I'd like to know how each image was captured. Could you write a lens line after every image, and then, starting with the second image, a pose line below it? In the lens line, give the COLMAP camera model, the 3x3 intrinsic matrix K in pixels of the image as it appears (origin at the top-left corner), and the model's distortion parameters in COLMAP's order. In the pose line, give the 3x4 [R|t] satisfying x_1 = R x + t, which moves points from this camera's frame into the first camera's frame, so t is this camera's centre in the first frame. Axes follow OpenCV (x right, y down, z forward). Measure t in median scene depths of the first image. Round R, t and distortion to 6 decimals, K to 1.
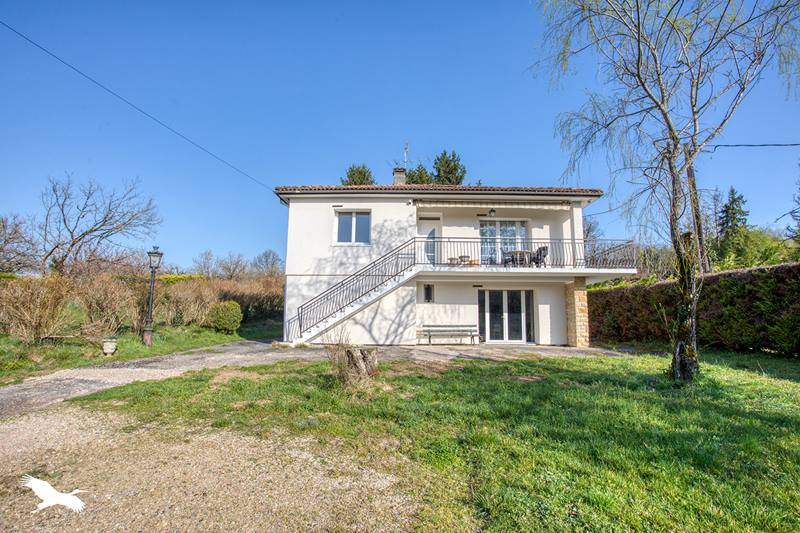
lens RADIAL K [[386.9, 0, 401.9], [0, 386.9, 268.0], [0, 0, 1]] dist [-0.001980, -0.000121]
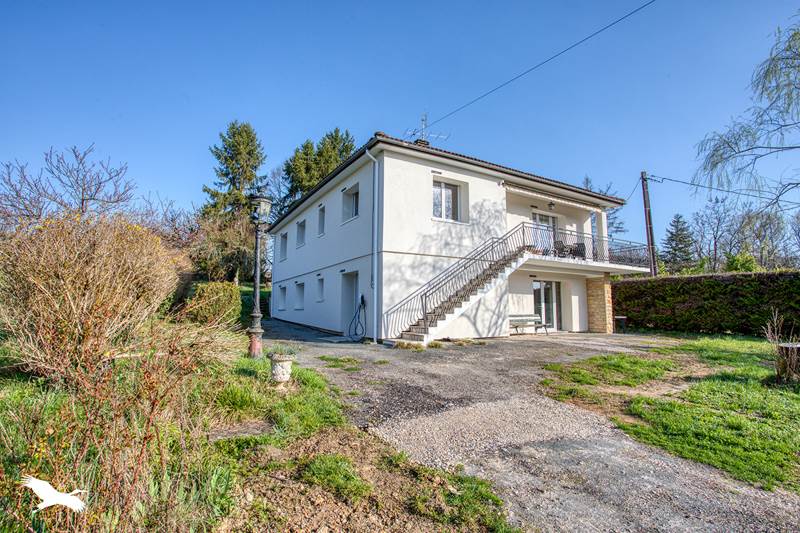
lens RADIAL K [[386.9, 0, 400.5], [0, 386.9, 265.9], [0, 0, 1]] dist [-0.001980, -0.000121]
pose [[0.858657, 0.053114, 0.509792, -0.661751], [-0.072247, 0.997228, 0.017789, 0.028553], [-0.507434, -0.052105, 0.860114, 0.328921]]
